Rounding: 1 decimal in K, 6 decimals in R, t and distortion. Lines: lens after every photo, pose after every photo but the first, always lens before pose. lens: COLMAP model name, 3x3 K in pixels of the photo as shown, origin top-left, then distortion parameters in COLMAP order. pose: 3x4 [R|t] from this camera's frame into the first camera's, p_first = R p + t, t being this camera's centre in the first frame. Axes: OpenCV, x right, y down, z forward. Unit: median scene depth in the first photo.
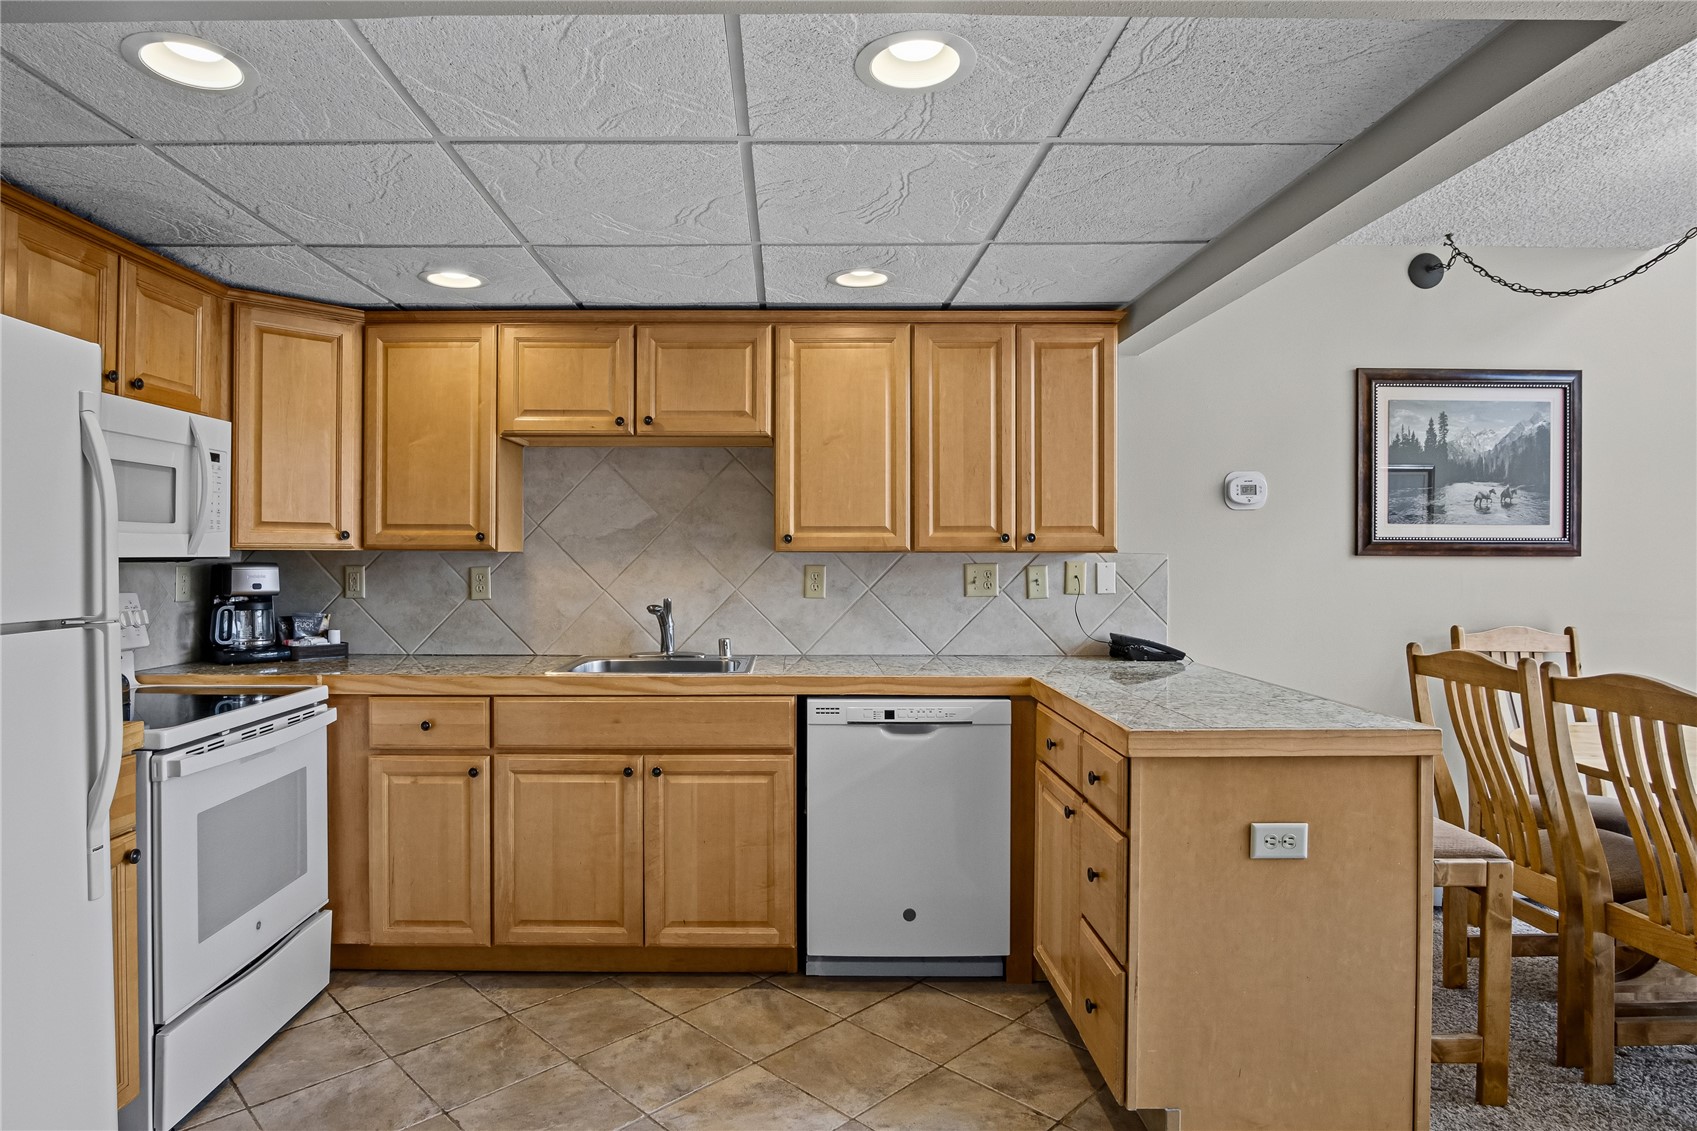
lens RADIAL K [[940.7, 0, 790.9], [0, 940.7, 559.1], [0, 0, 1]] dist [-0.029271, 0.007204]
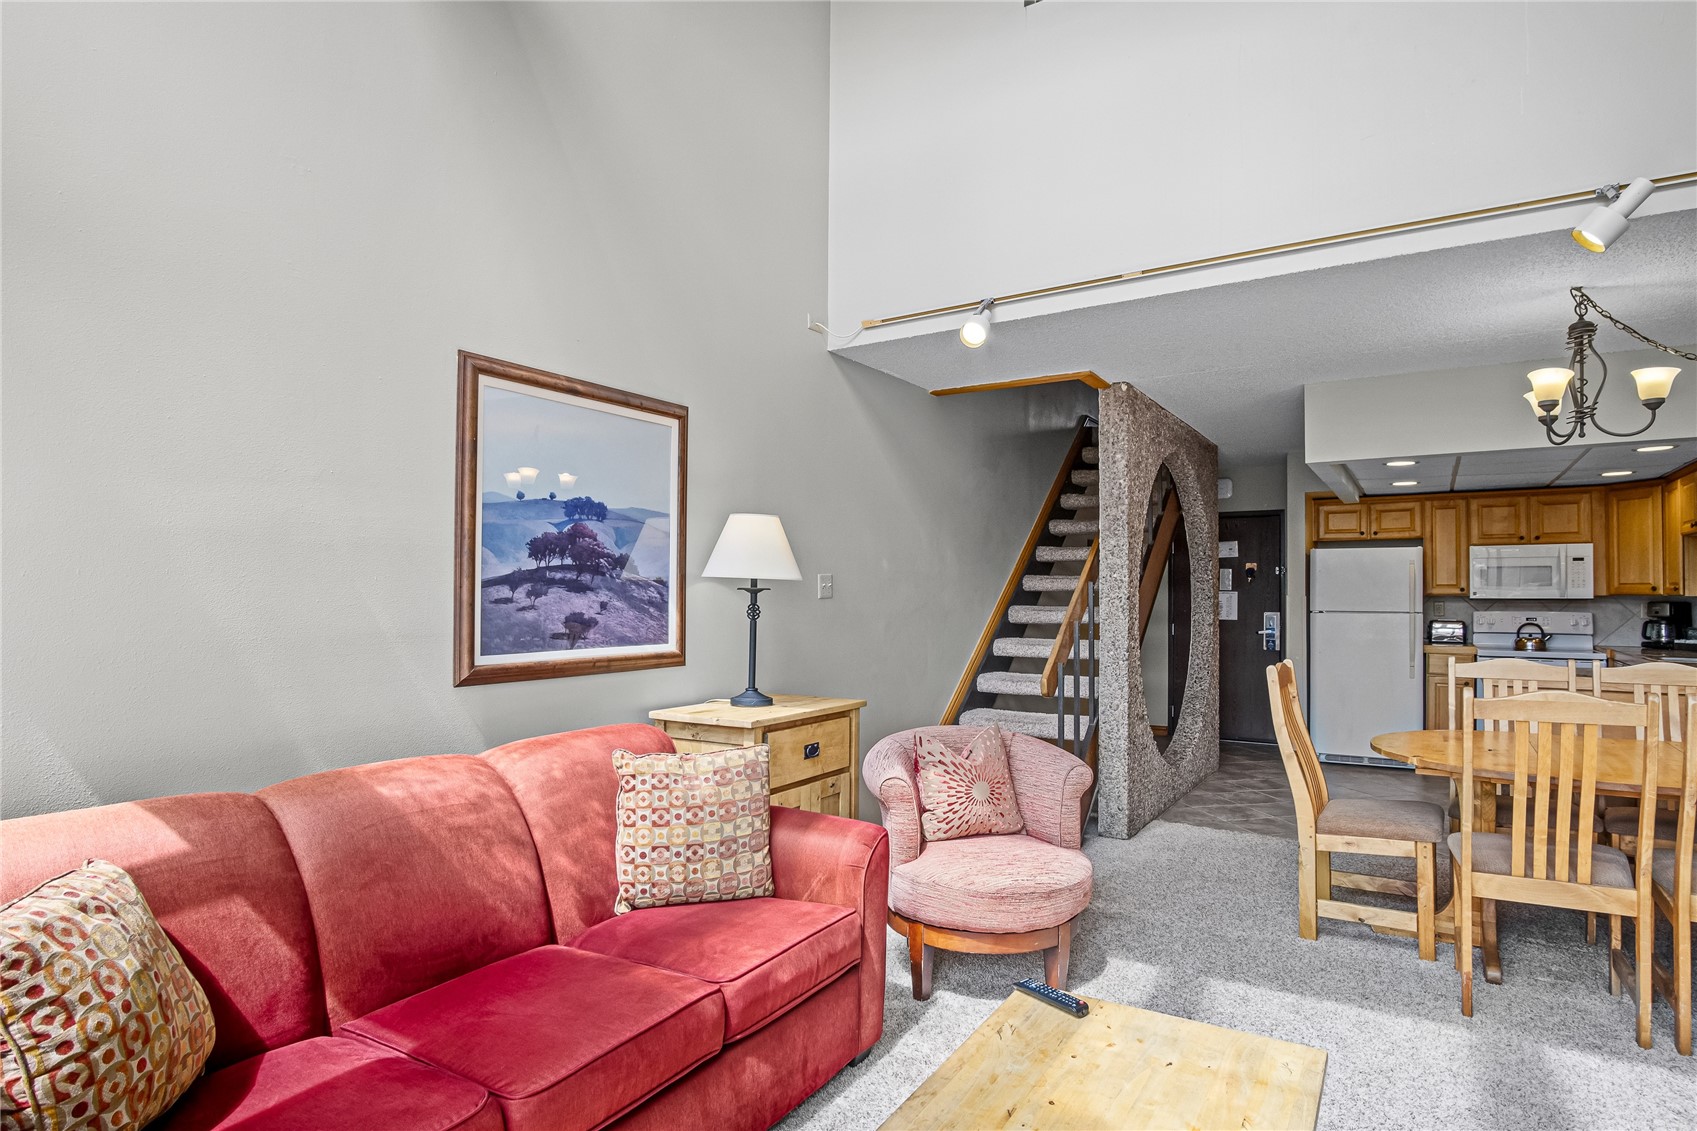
lens RADIAL K [[921.1, 0, 850.0], [0, 921.1, 580.9], [0, 0, 1]] dist [-0.030440, 0.006533]
pose [[-0.536473, -0.014329, -0.843796, 2.162387], [-0.005467, 0.999894, -0.013504, -0.005222], [0.843900, -0.002632, -0.536494, 0.552740]]
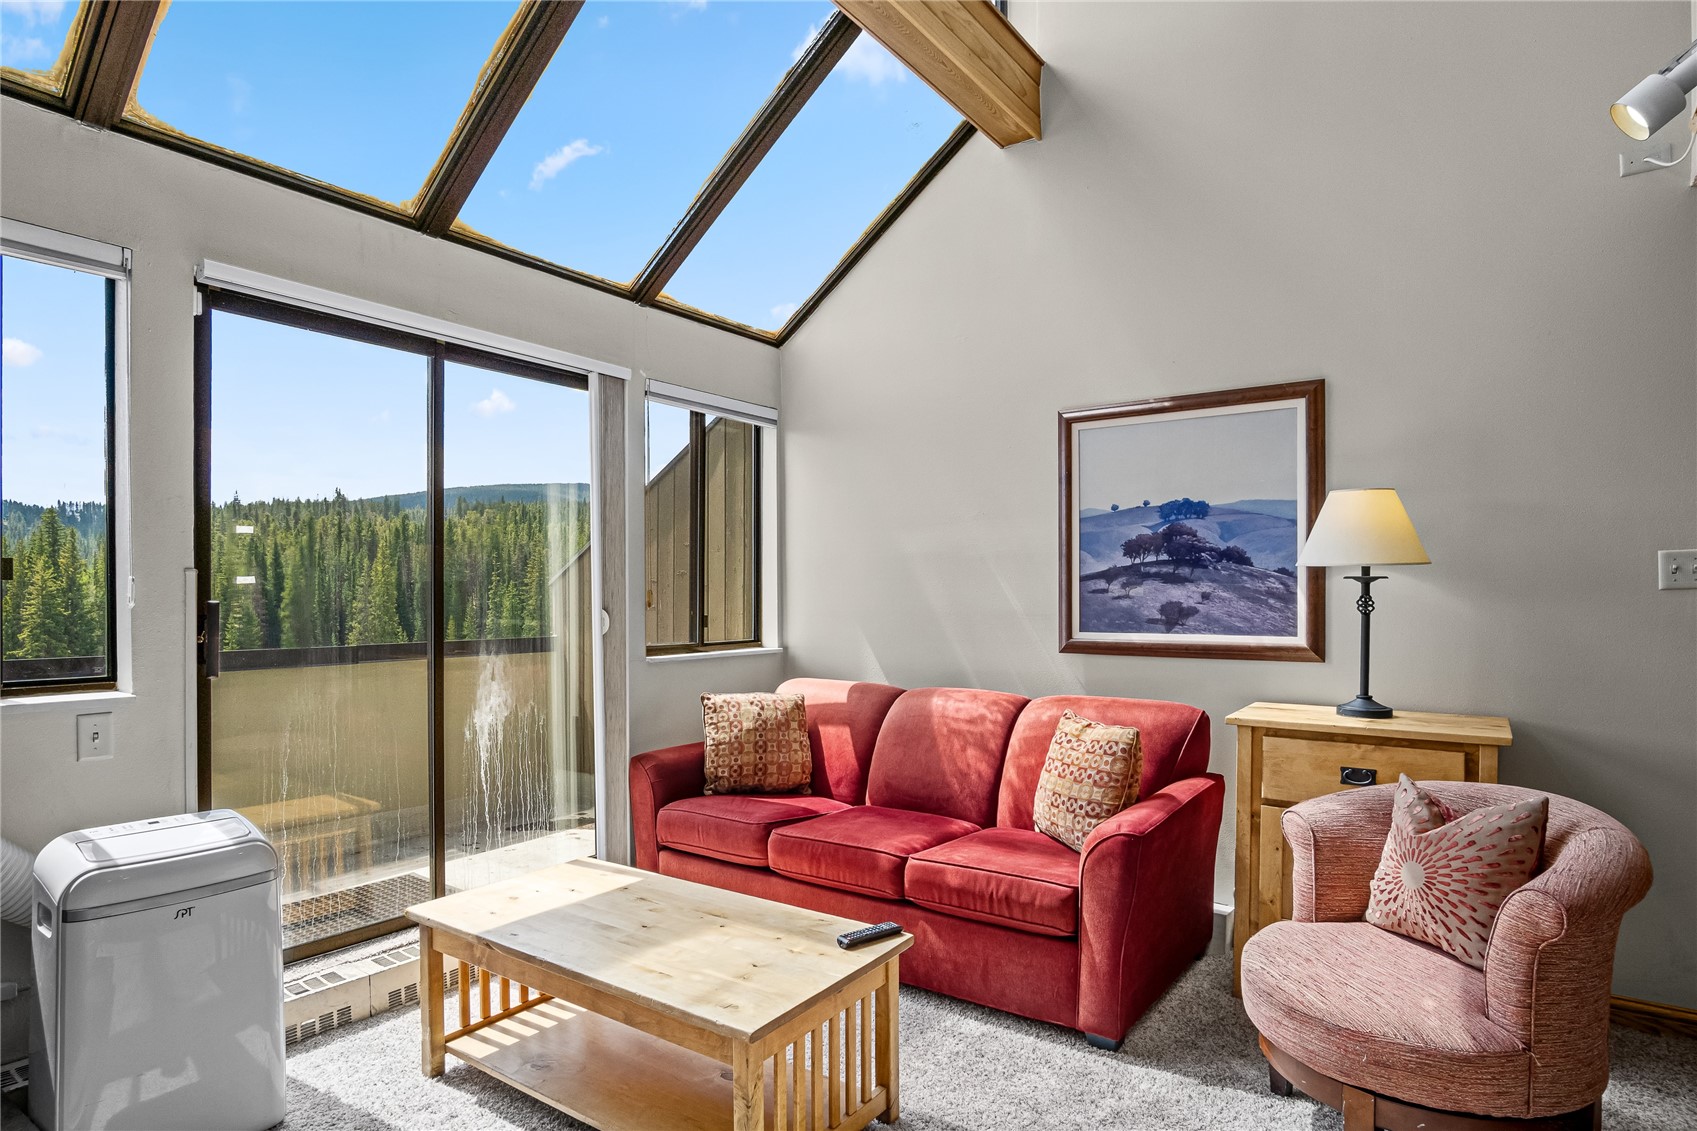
lens RADIAL K [[940.7, 0, 841.5], [0, 940.7, 590.6], [0, 0, 1]] dist [-0.029271, 0.007204]
pose [[-0.808192, -0.000039, 0.588920, 1.157863], [0.002485, 0.999991, 0.003476, -0.001566], [-0.588914, 0.004273, -0.808184, 0.936506]]
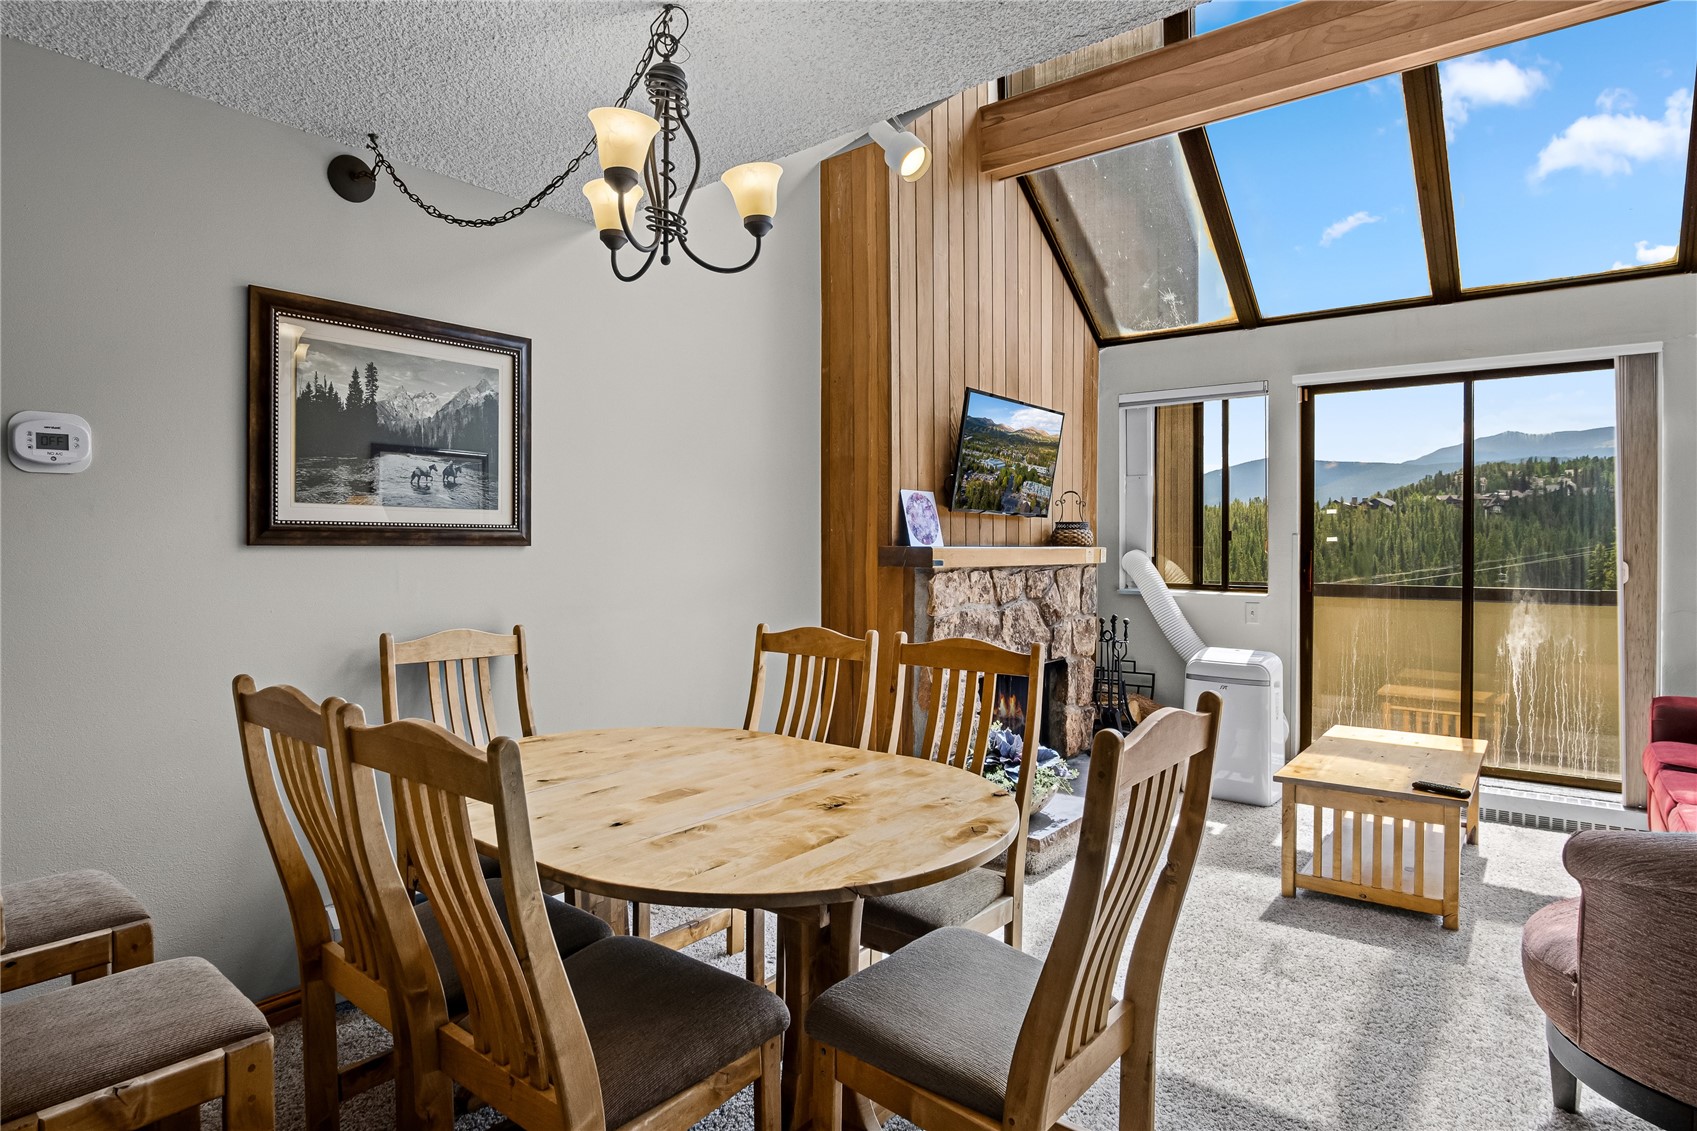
lens RADIAL K [[921.1, 0, 846.9], [0, 921.1, 550.1], [0, 0, 1]] dist [-0.030440, 0.006533]
pose [[0.625499, -0.005665, 0.780204, 0.382647], [0.003930, 0.999984, 0.004110, -0.001361], [-0.780215, 0.000496, 0.625511, 0.219921]]
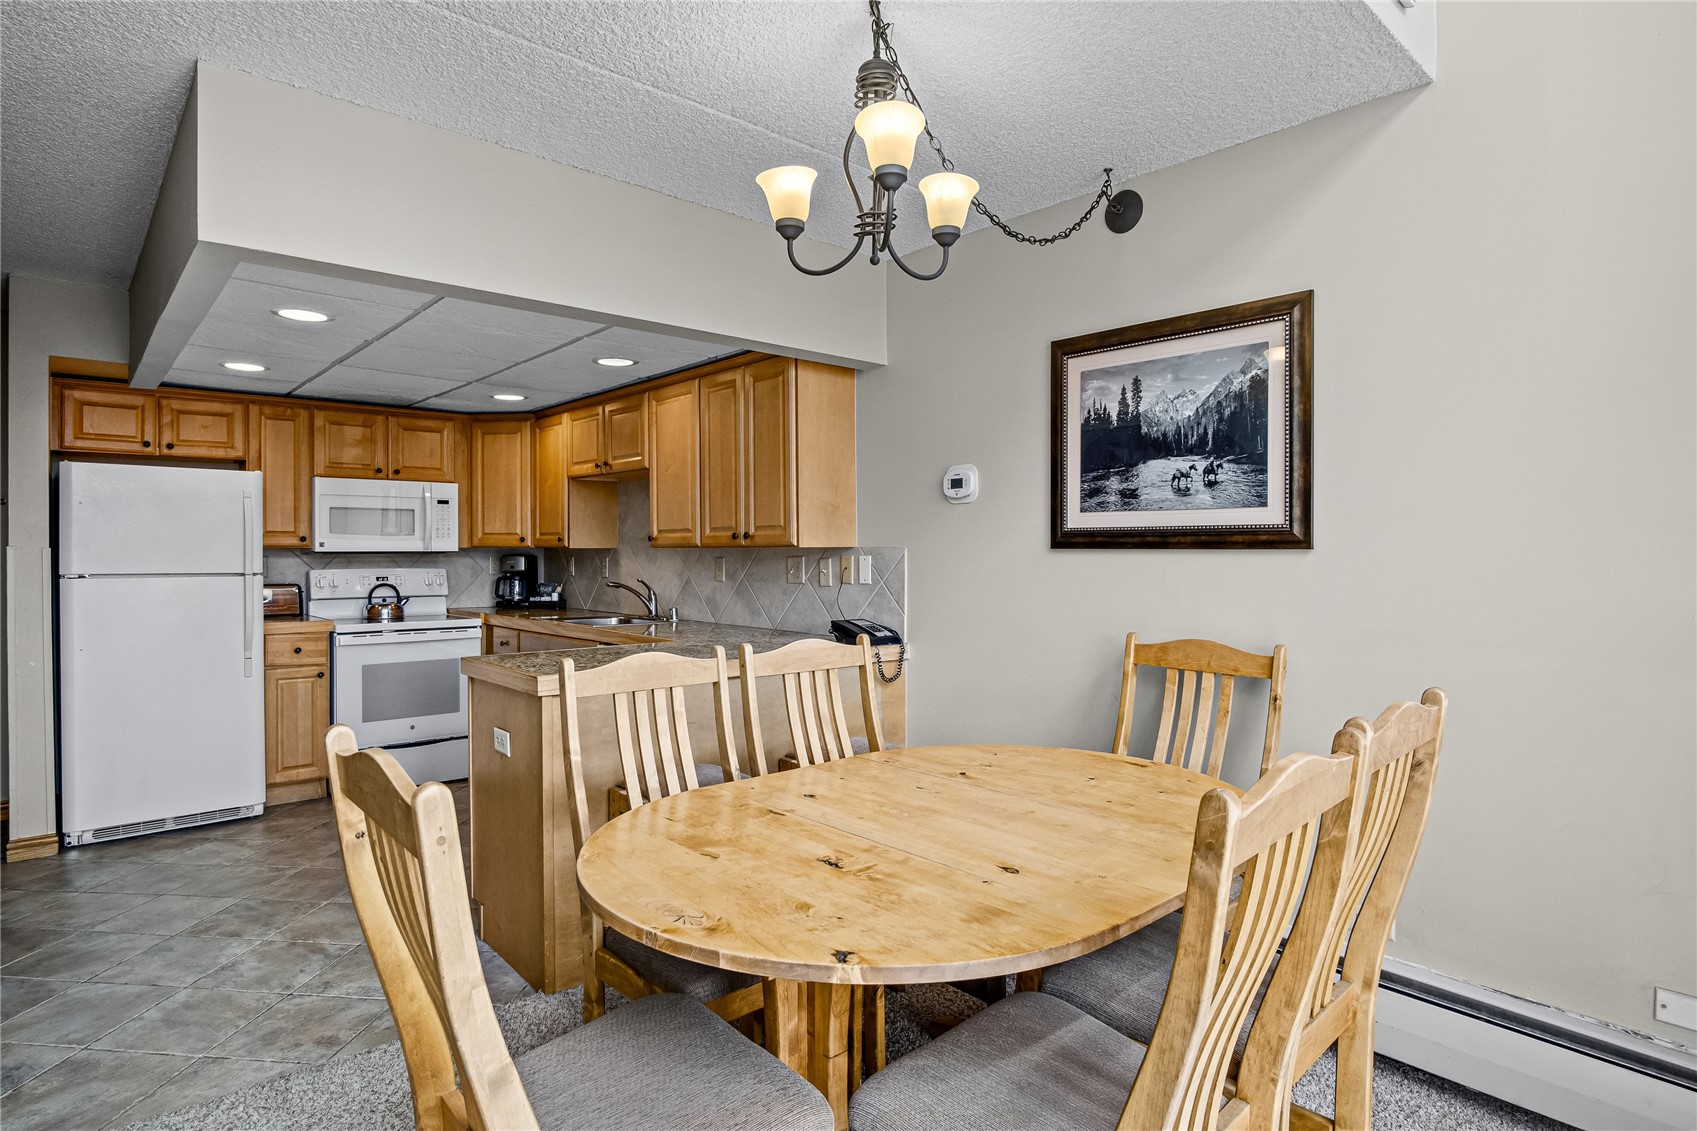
lens RADIAL K [[921.1, 0, 848.1], [0, 921.1, 559.9], [0, 0, 1]] dist [-0.030440, 0.006533]
pose [[0.662609, 0.005811, -0.748943, 1.255290], [-0.003120, 0.999983, 0.004998, 0.003163], [0.748959, -0.000975, 0.662616, 0.285048]]
